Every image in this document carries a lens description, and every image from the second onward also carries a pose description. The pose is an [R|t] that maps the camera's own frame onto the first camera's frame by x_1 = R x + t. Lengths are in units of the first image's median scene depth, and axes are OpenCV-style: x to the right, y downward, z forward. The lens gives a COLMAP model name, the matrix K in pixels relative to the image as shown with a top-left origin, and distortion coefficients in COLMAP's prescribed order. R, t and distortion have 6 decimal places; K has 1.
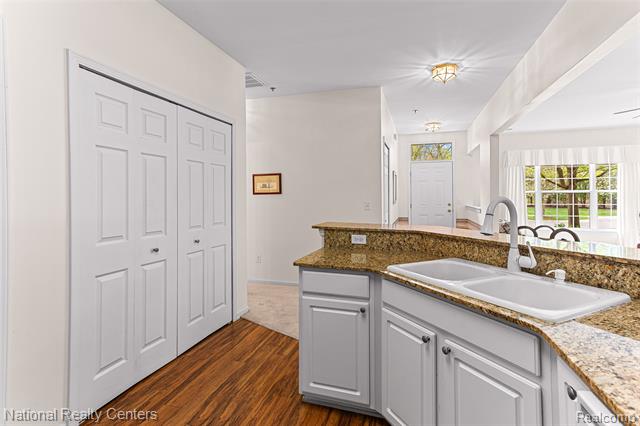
lens RADIAL K [[308.1, 0, 323.0], [0, 308.1, 198.5], [0, 0, 1]] dist [0.026893, 0.000964]
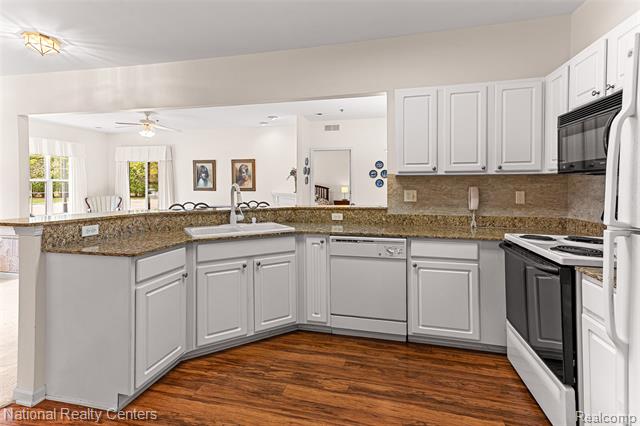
lens RADIAL K [[308.1, 0, 317.6], [0, 308.1, 187.9], [0, 0, 1]] dist [0.026893, 0.000964]
pose [[-0.044319, -0.004239, 0.999008, -0.841658], [0.004688, 0.999979, 0.004451, 0.008913], [-0.999006, 0.004880, -0.044298, 0.399162]]
